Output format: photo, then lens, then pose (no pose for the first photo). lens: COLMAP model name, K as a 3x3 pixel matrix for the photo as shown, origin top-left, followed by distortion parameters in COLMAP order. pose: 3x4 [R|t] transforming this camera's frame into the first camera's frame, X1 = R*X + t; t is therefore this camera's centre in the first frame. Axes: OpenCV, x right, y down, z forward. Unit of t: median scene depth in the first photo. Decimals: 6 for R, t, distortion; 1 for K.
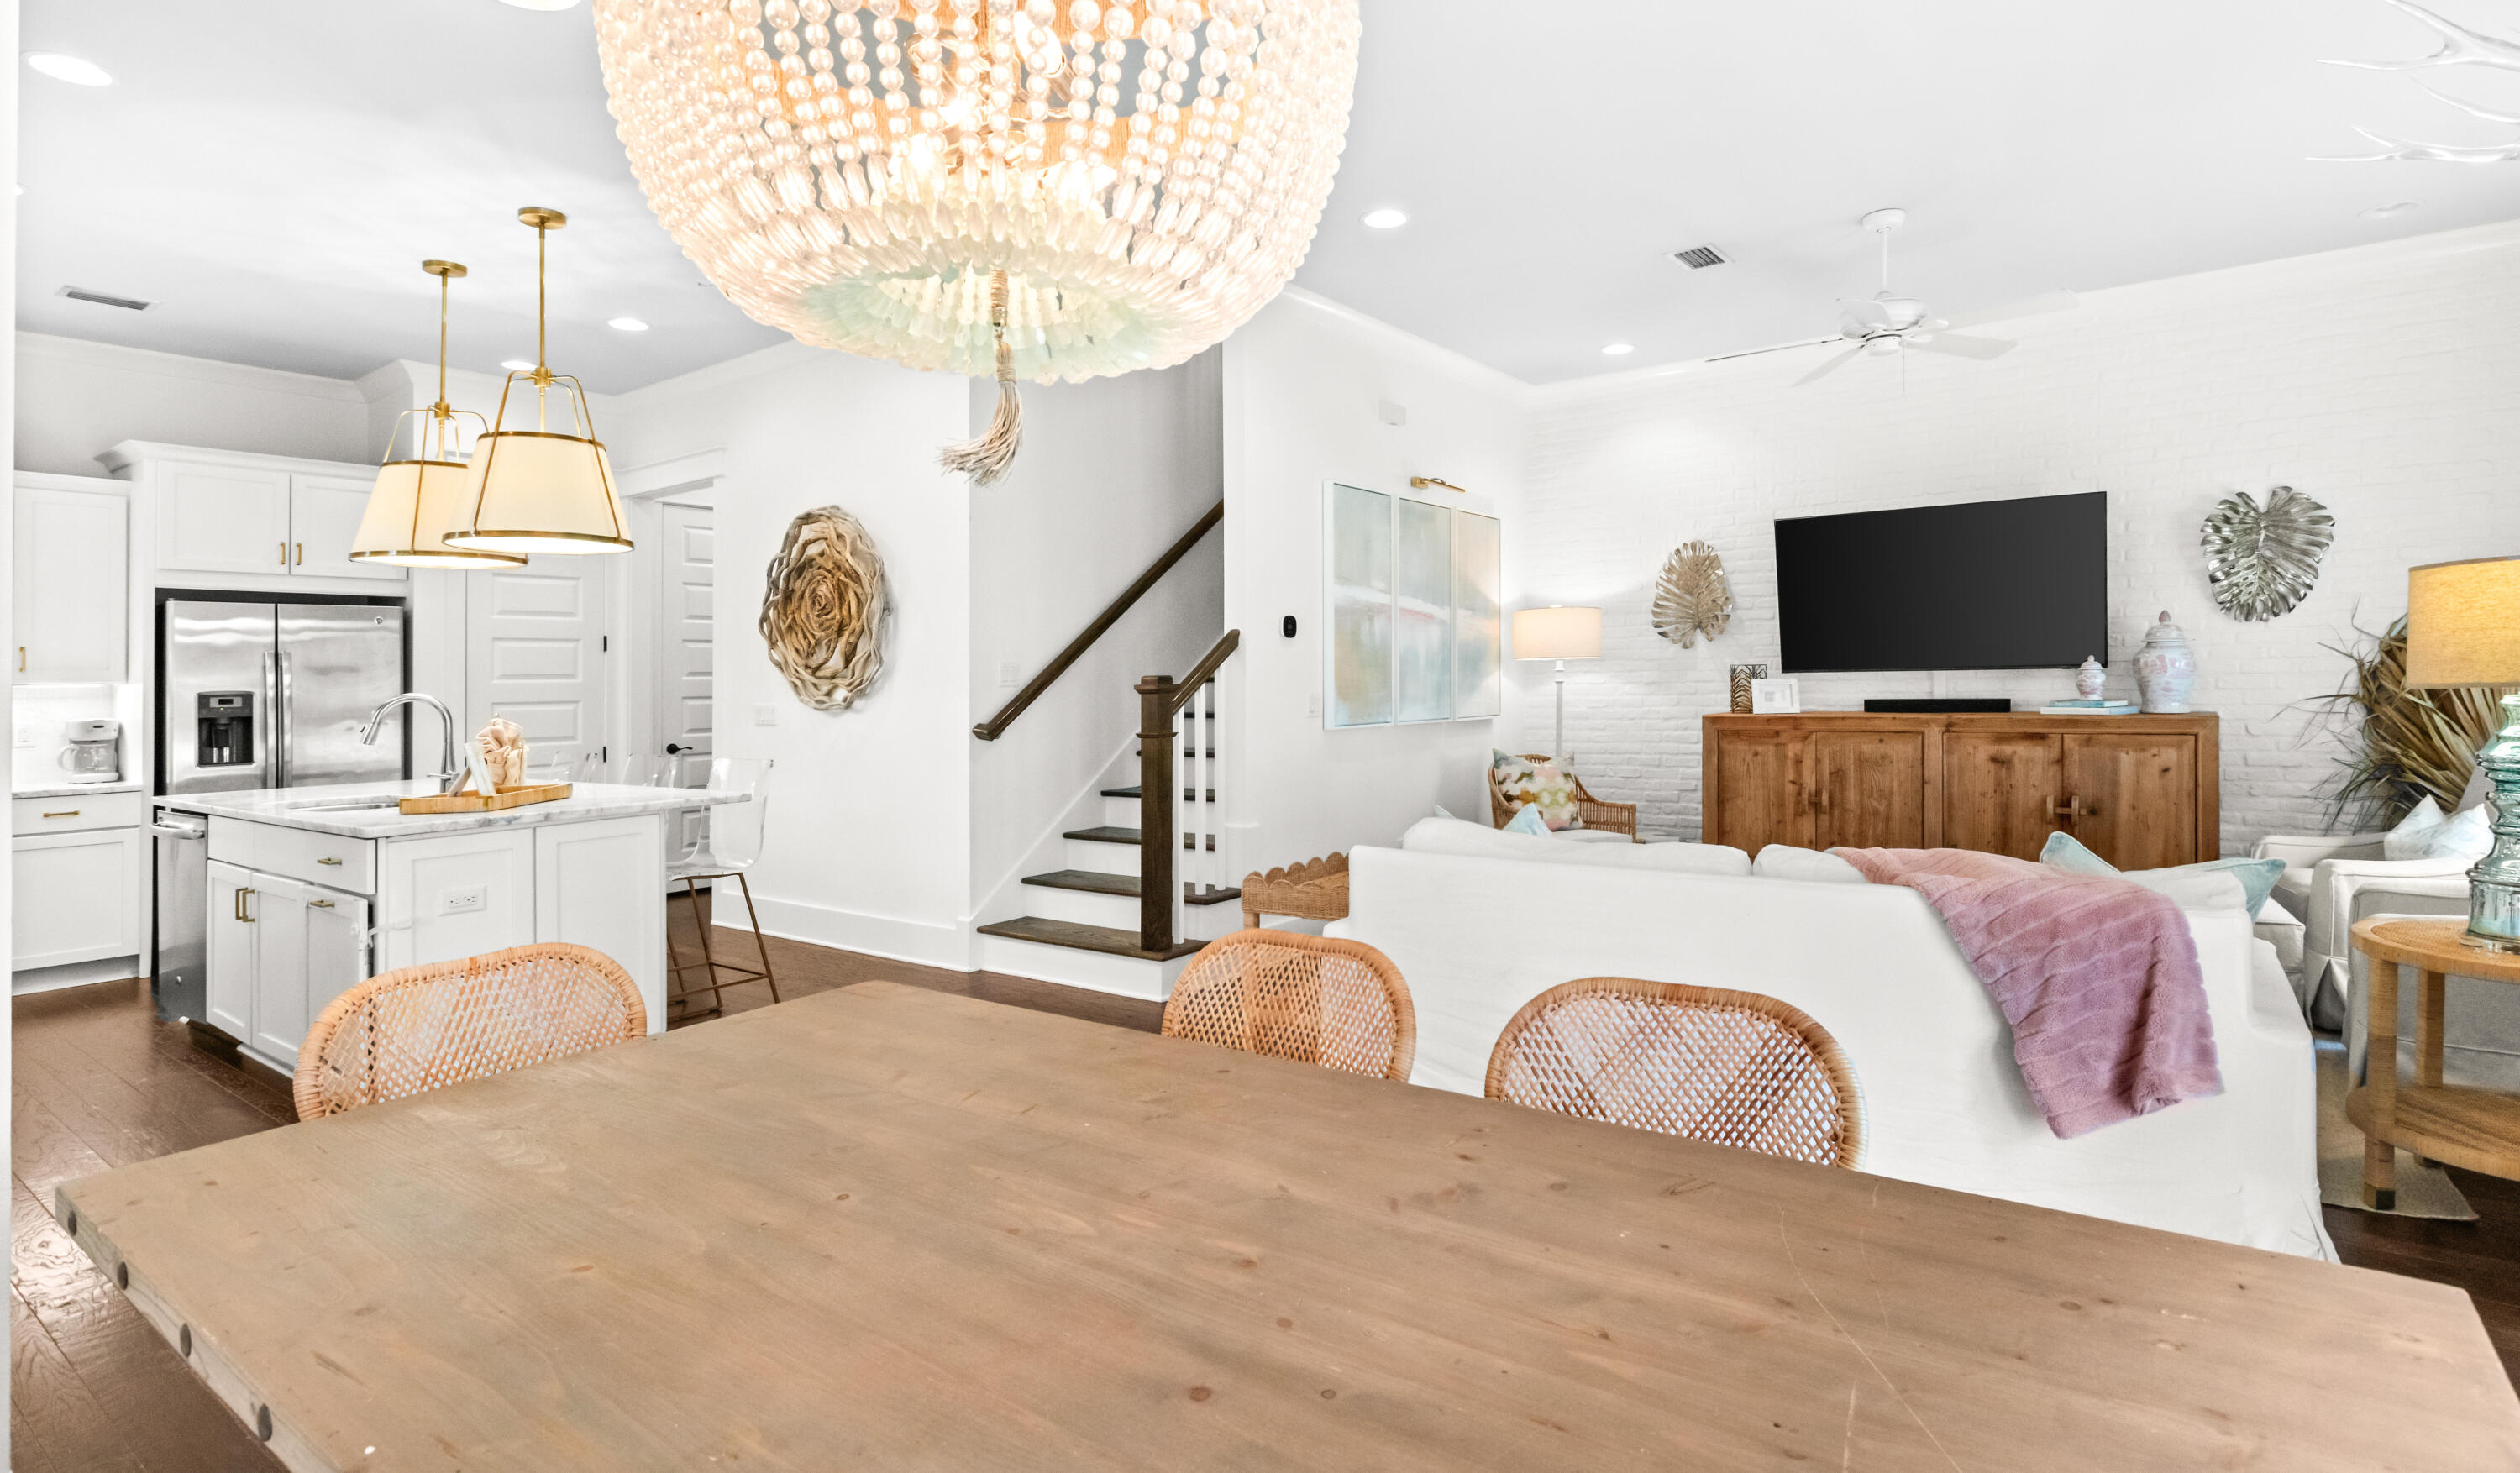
lens RADIAL K [[1242.0, 0, 1377.3], [0, 1242.0, 666.8], [0, 0, 1]] dist [-0.002770, 0.000115]
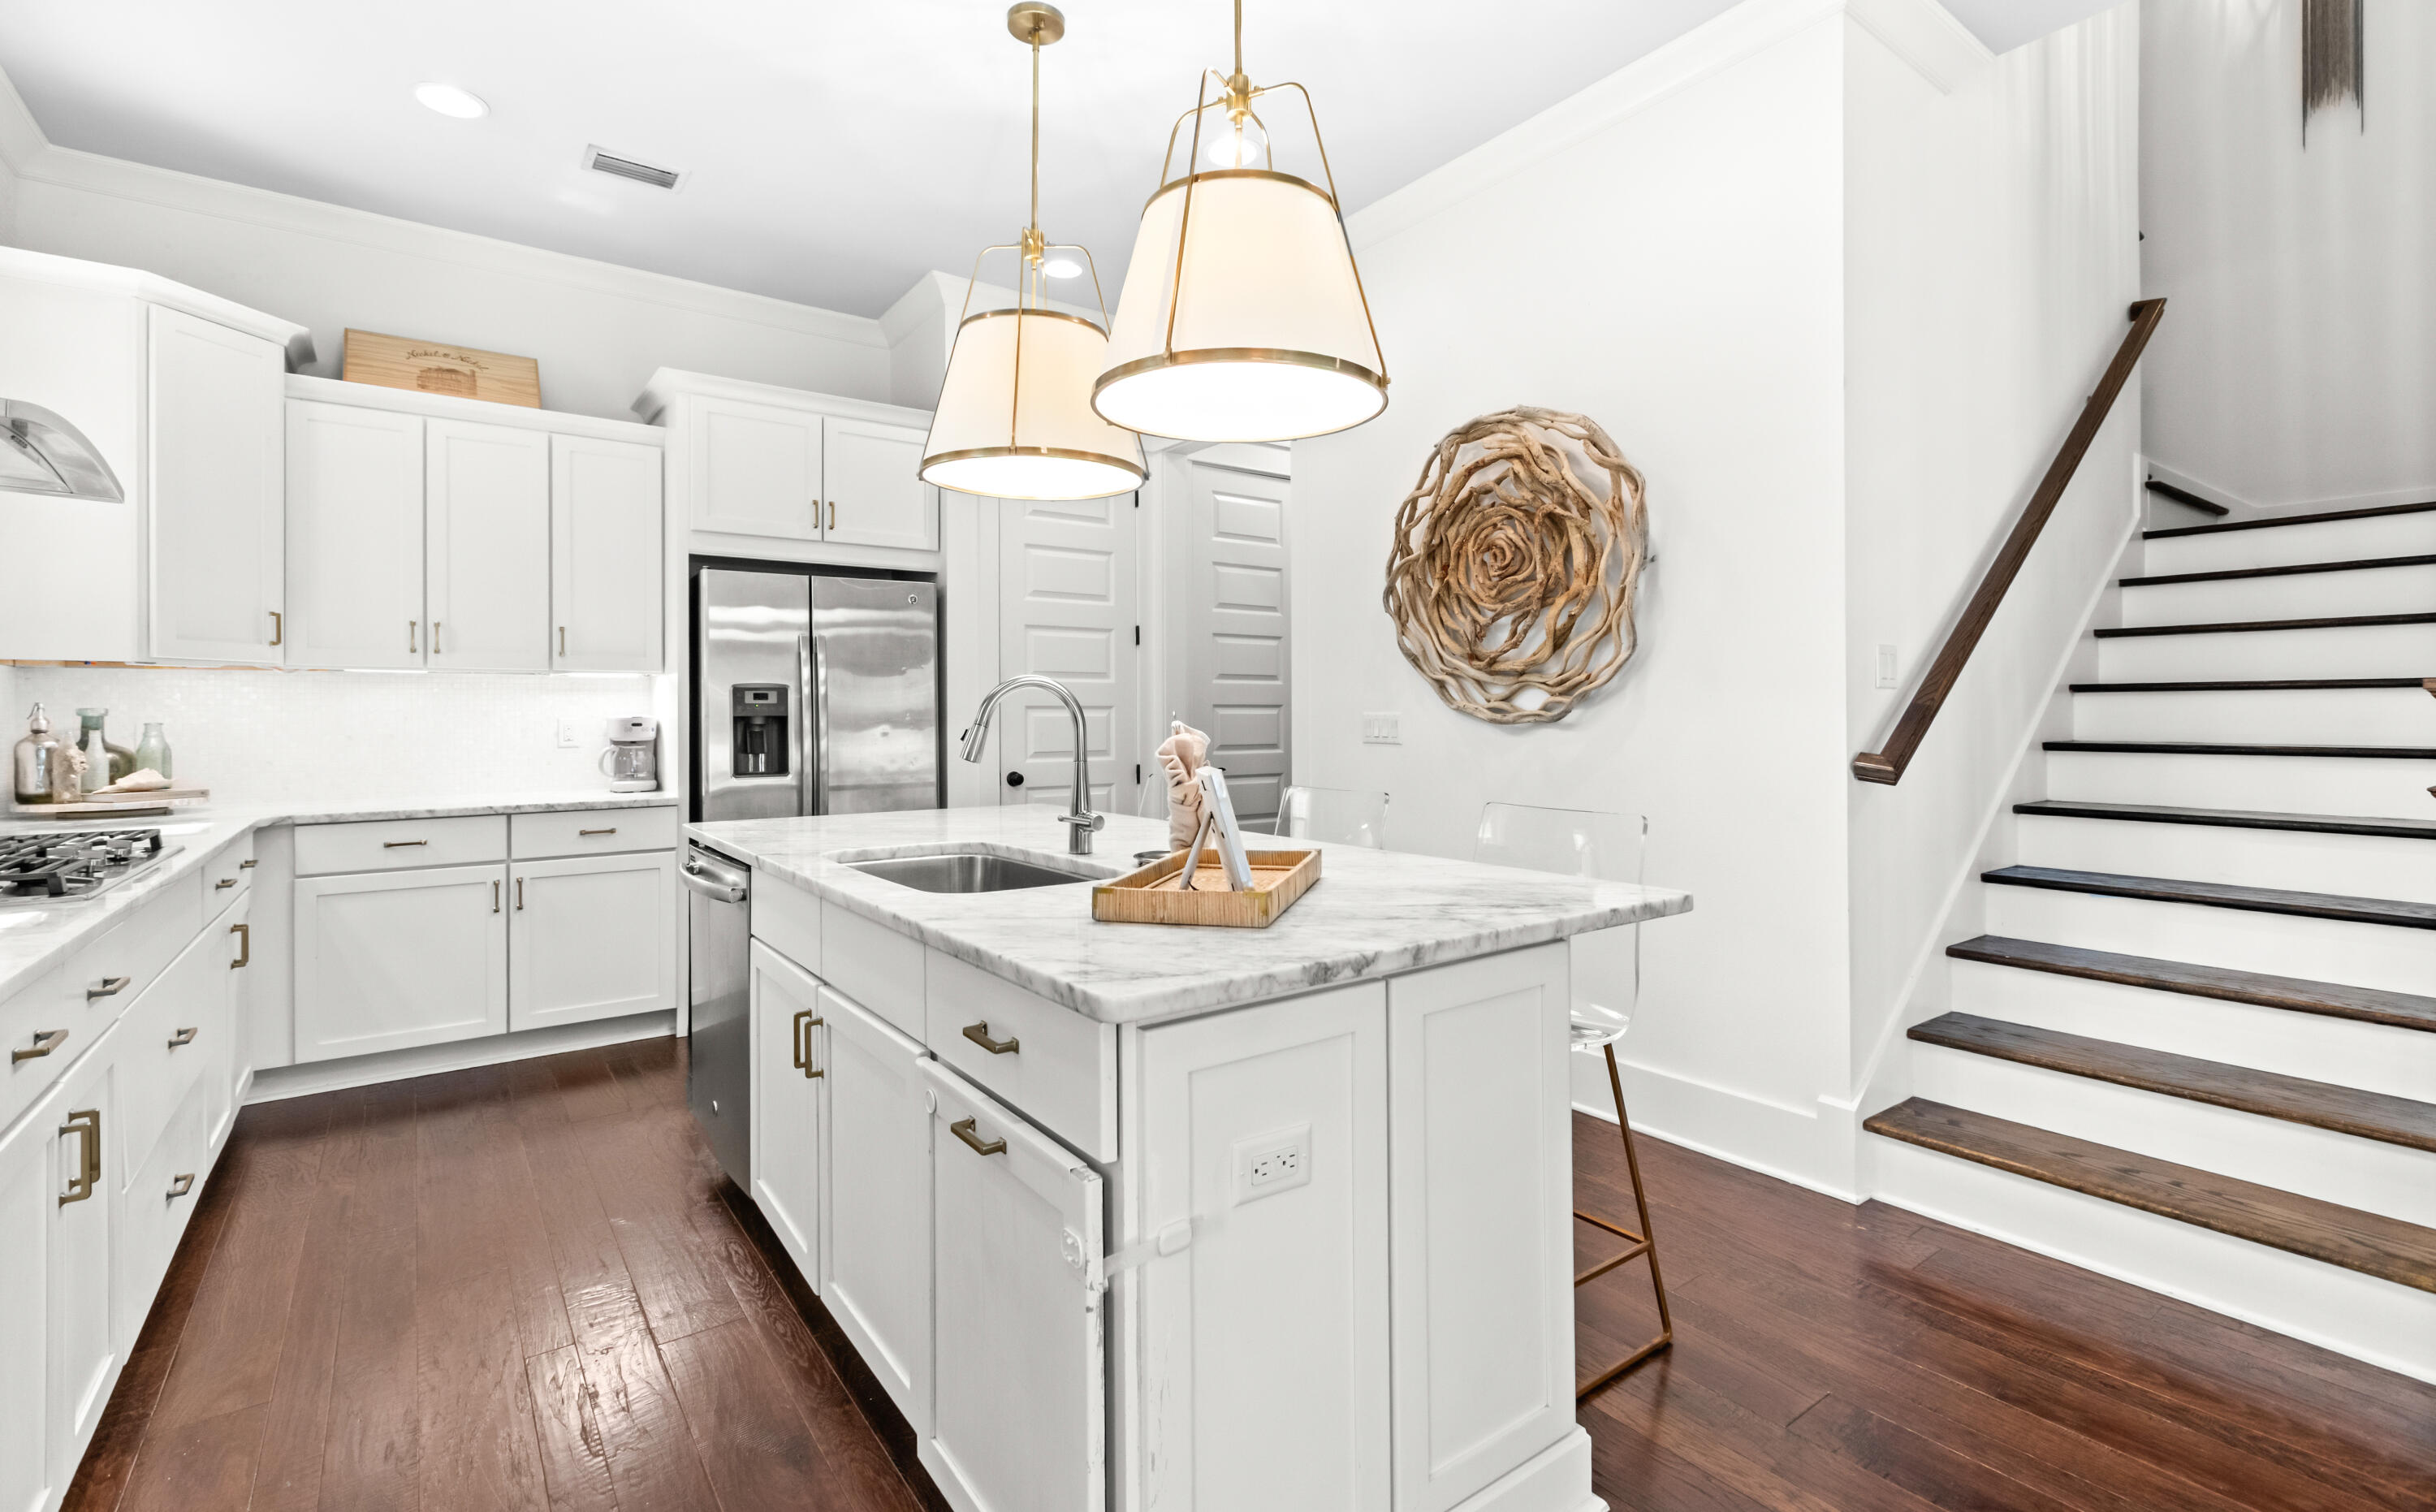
lens RADIAL K [[1088.8, 0, 1219.5], [0, 1088.8, 742.3], [0, 0, 1]] dist [0.004658, 0.001863]
pose [[0.944037, 0.026197, -0.328797, -0.417641], [-0.012767, 0.998996, 0.042938, 0.023319], [0.329592, -0.036337, 0.943424, 0.433190]]
